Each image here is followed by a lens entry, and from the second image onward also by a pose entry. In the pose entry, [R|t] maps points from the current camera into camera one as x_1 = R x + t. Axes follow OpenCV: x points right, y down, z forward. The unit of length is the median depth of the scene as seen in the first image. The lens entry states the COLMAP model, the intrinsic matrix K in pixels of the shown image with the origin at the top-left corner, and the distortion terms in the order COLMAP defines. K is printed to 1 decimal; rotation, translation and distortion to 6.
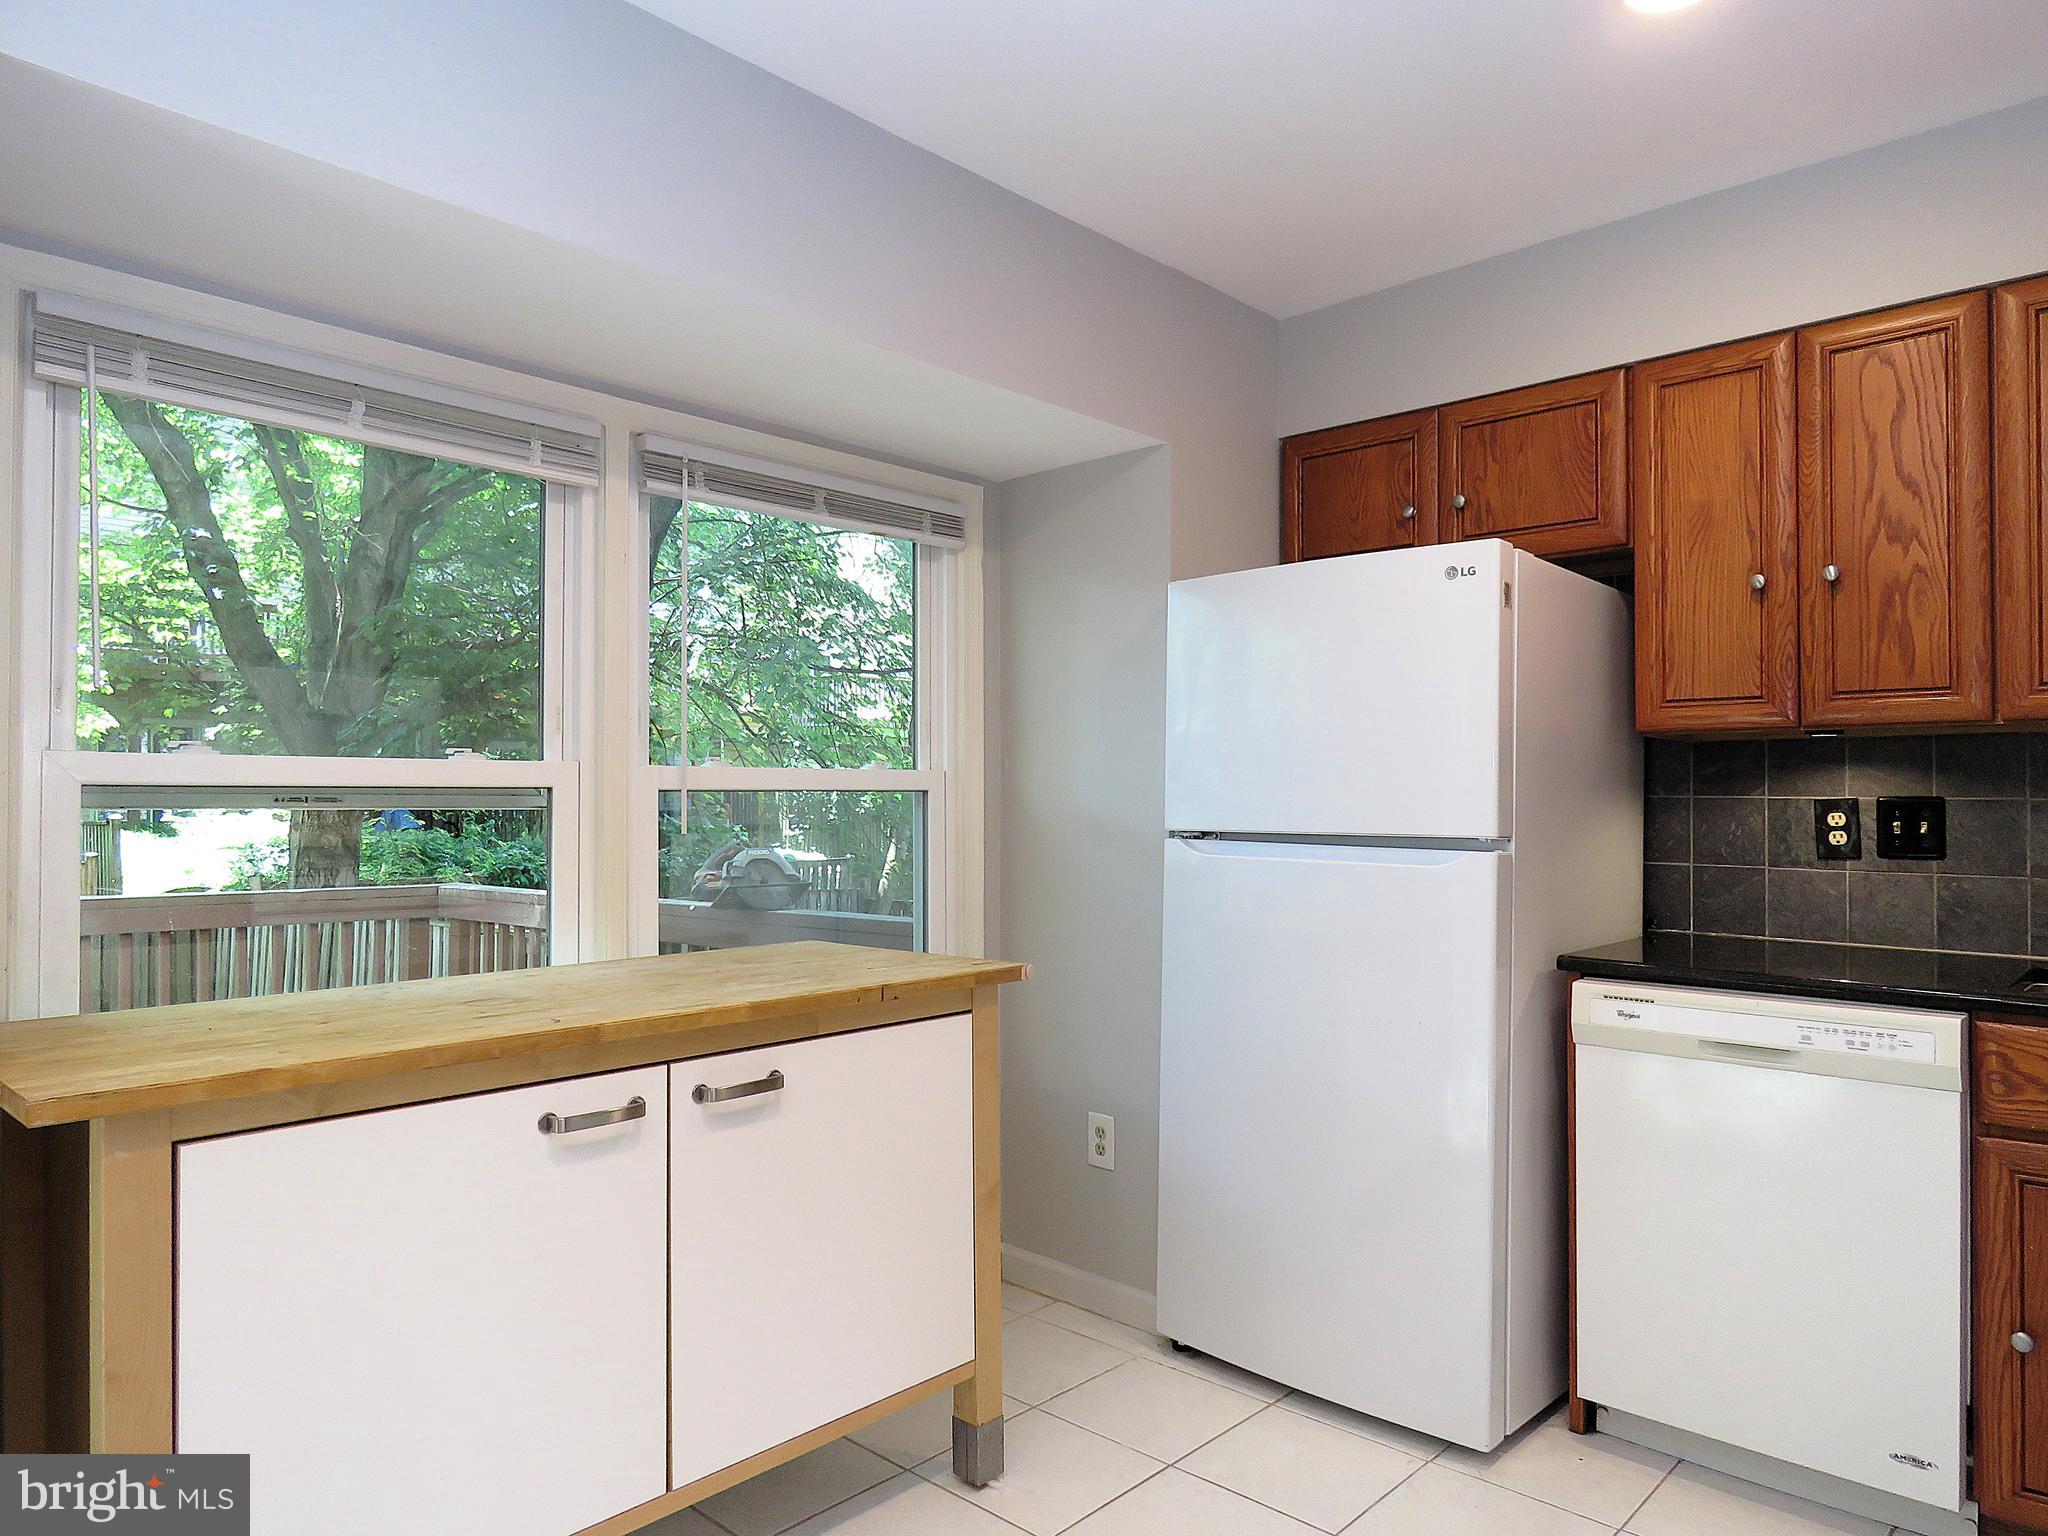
lens RADIAL K [[1310.1, 0, 1025.5], [0, 1310.1, 774.1], [0, 0, 1]] dist [-0.000052, -0.011417]
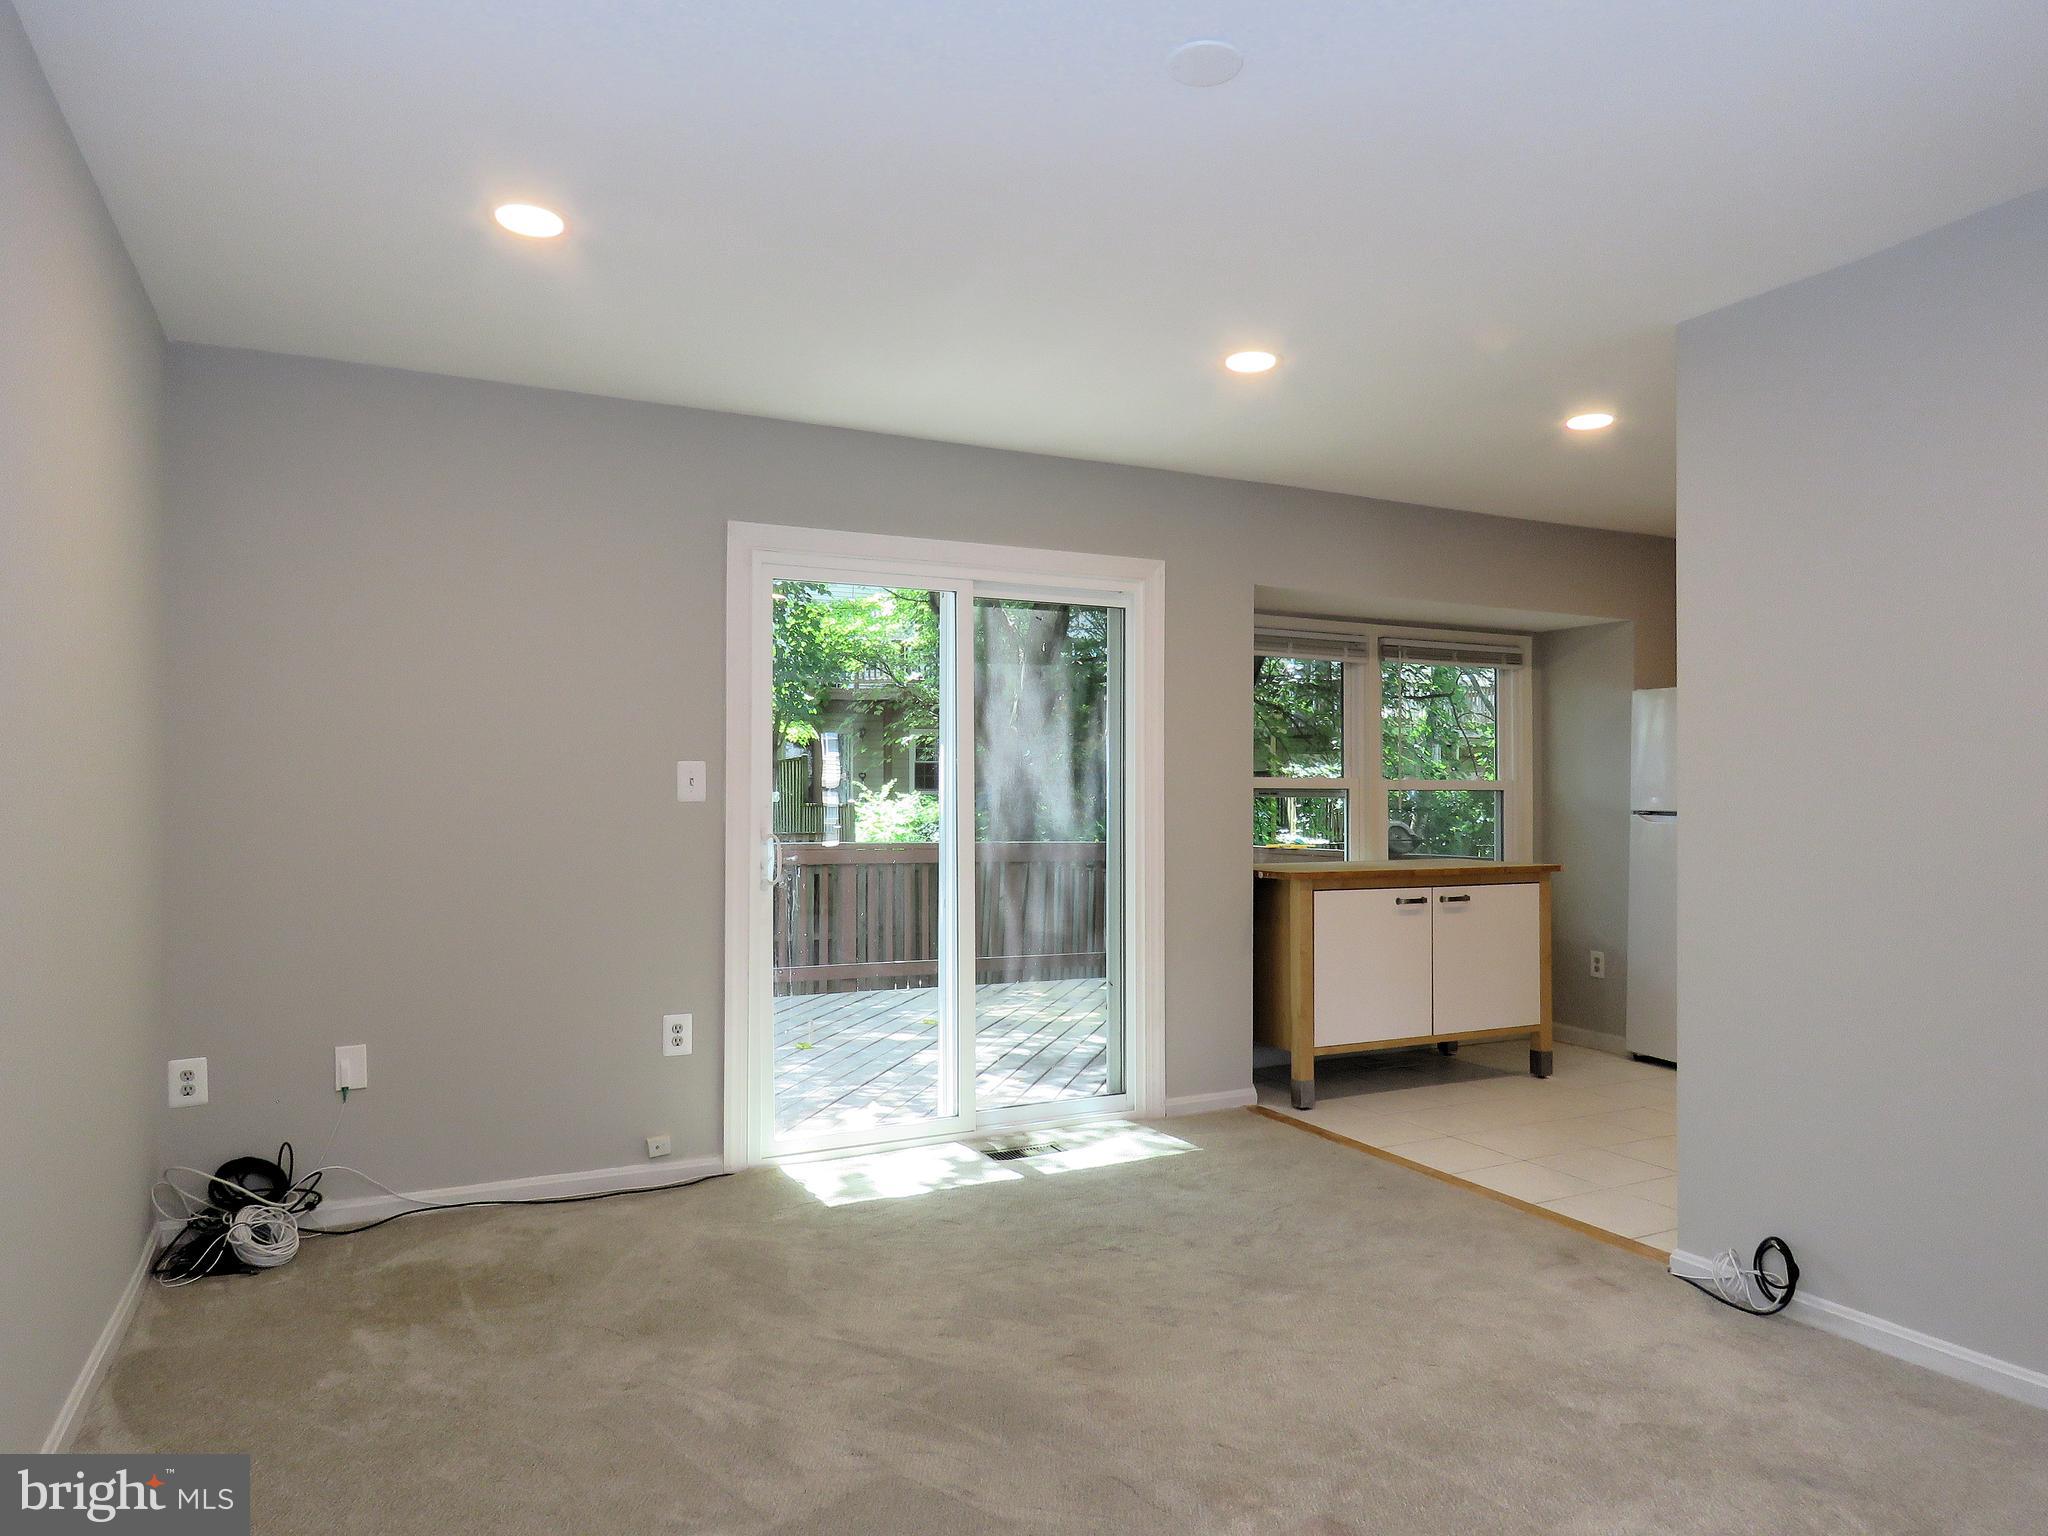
lens RADIAL K [[1306.1, 0, 1024.0], [0, 1306.1, 768.0], [0, 0, 1]] dist [0.001477, -0.012542]
pose [[0.936179, -0.001520, -0.351520, -0.073696], [0.002402, 0.999995, 0.002074, -0.034329], [0.351515, -0.002785, 0.936178, -1.426240]]
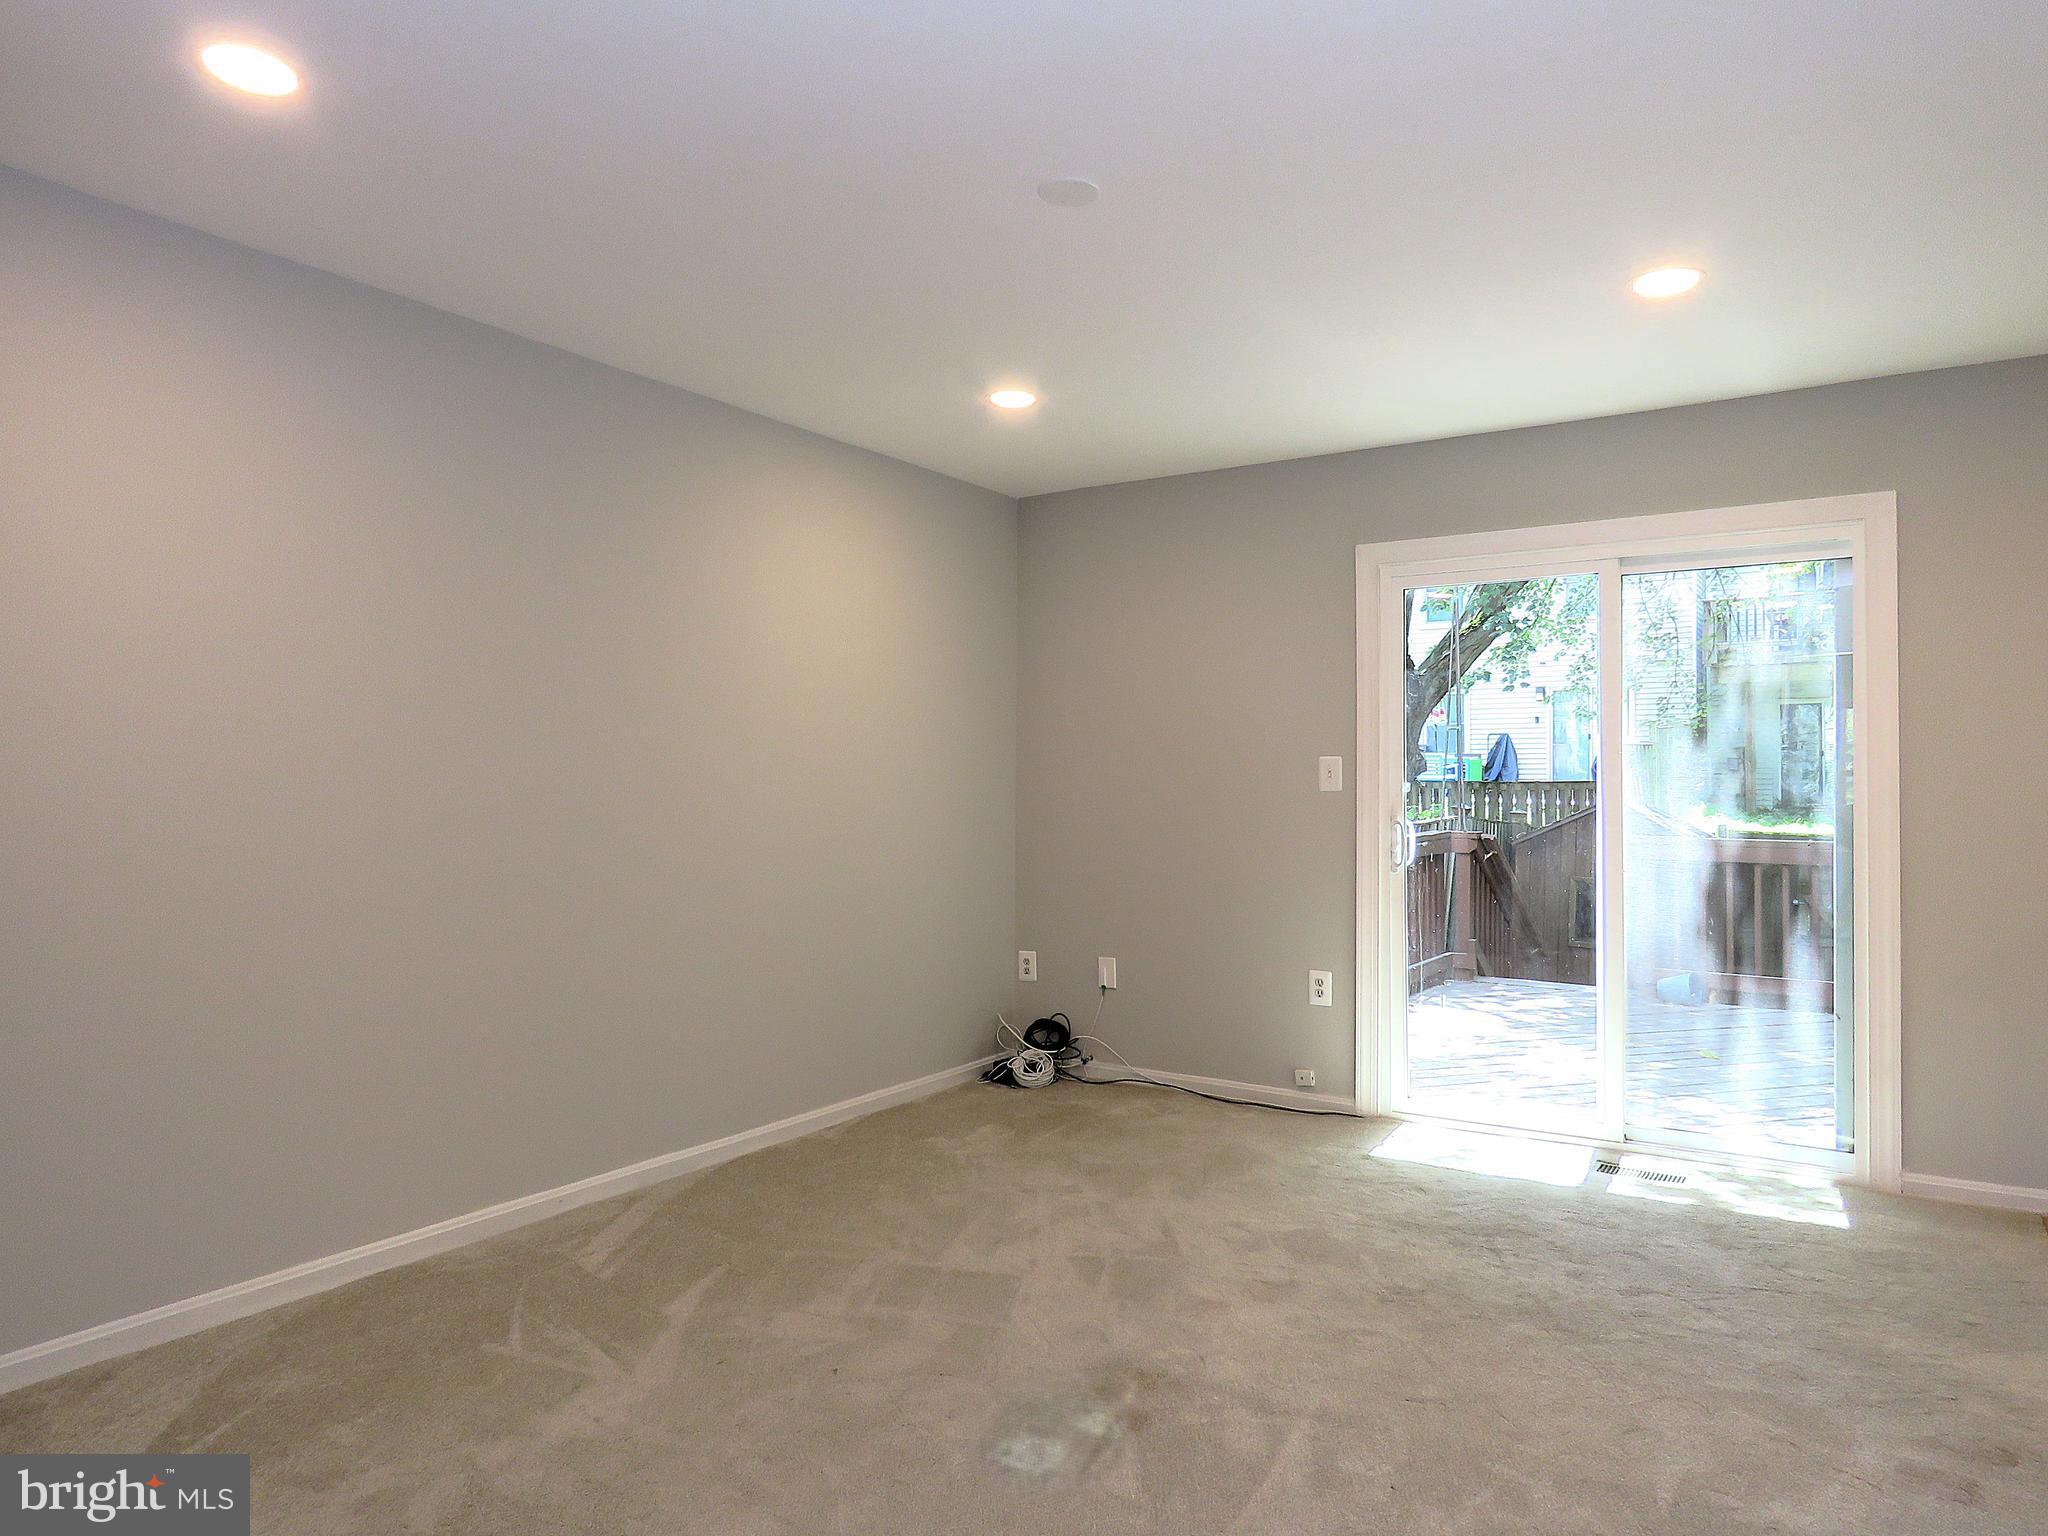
lens RADIAL K [[1298.4, 0, 1061.0], [0, 1298.4, 767.6], [0, 0, 1]] dist [-0.002553, -0.016811]
pose [[0.182156, -0.010207, -0.983217, 0.741415], [0.011977, 0.999895, -0.008161, -0.013323], [0.983197, -0.010289, 0.182259, -0.791858]]
